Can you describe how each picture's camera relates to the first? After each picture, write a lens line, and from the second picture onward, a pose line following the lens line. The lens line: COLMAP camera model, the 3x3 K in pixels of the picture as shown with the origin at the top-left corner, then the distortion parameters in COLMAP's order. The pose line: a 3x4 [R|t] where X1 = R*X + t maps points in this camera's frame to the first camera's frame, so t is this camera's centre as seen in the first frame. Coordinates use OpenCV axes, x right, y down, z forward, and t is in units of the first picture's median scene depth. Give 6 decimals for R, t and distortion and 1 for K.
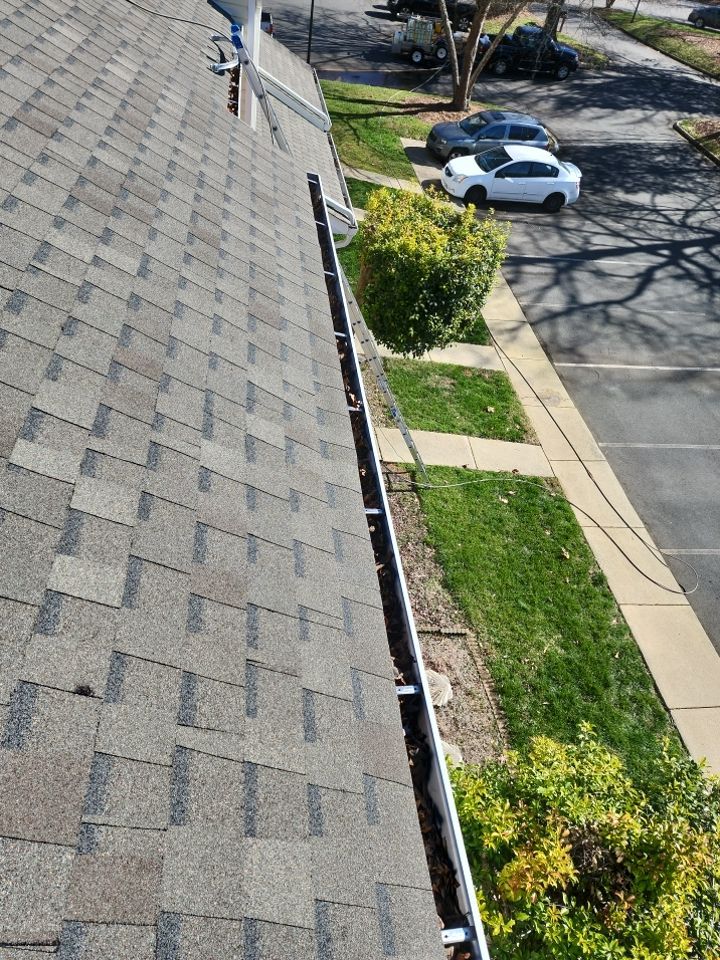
lens RADIAL K [[691.9, 0, 360.0], [0, 691.9, 480.0], [0, 0, 1]] dist [0.026962, 0.000765]
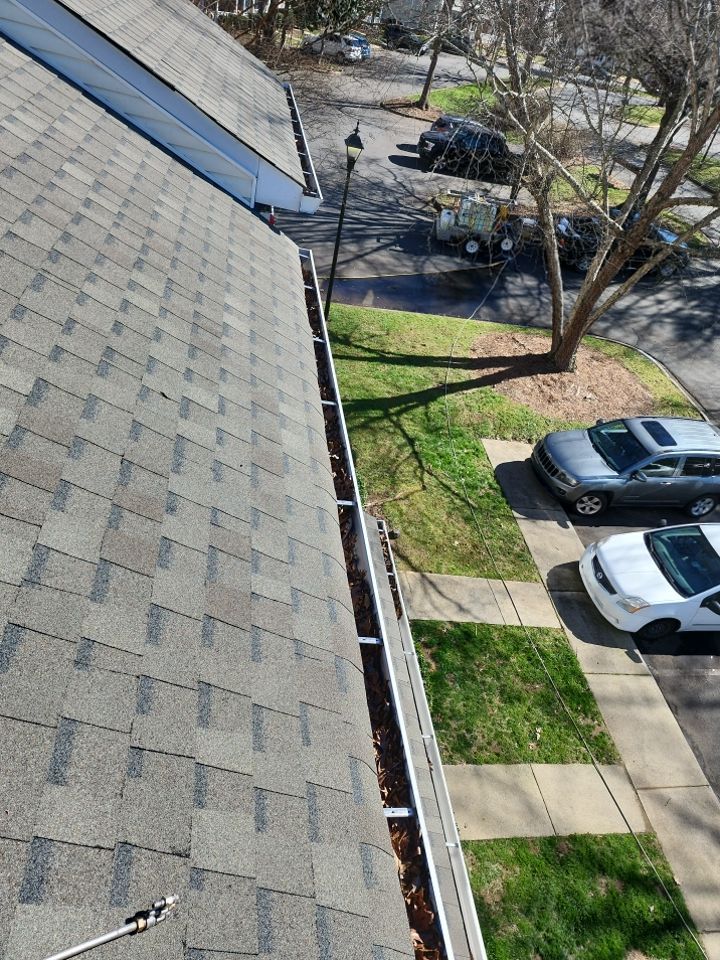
lens RADIAL K [[702.7, 0, 347.4], [0, 702.7, 479.6], [0, 0, 1]] dist [0.083505, 0.000866]
pose [[0.998586, 0.046014, 0.026632, -0.056592], [-0.043553, 0.995290, -0.086602, -0.301210], [-0.030492, 0.085320, 0.995887, 0.297261]]
